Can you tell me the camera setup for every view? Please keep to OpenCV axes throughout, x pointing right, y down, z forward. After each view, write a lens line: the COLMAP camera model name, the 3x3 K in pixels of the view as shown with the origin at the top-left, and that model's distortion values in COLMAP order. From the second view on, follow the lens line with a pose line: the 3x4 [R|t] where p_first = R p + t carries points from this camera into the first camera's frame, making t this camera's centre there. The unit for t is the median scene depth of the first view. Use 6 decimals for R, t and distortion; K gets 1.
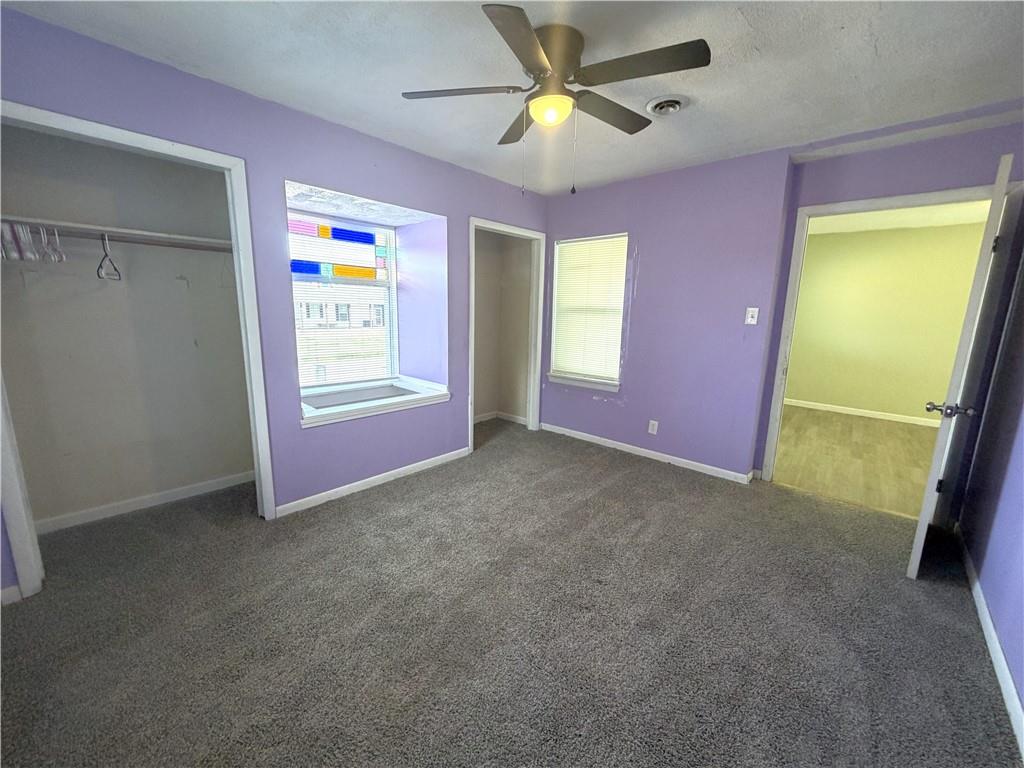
lens RADIAL K [[407.7, 0, 509.0], [0, 407.7, 384.9], [0, 0, 1]] dist [0.000150, 0.000057]
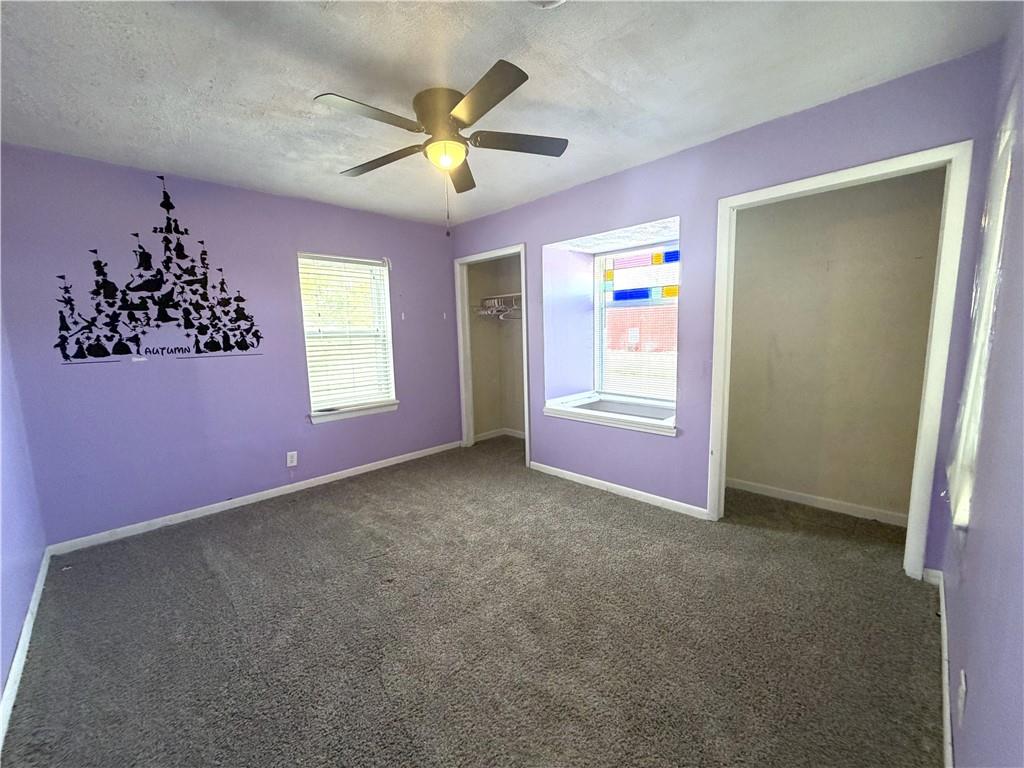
lens RADIAL K [[407.7, 0, 509.0], [0, 407.7, 384.9], [0, 0, 1]] dist [0.000150, 0.000057]
pose [[-0.059950, 0.117632, -0.991246, 0.728204], [-0.143763, 0.981662, 0.125189, -0.128761], [0.987795, 0.150010, -0.041939, 0.737482]]
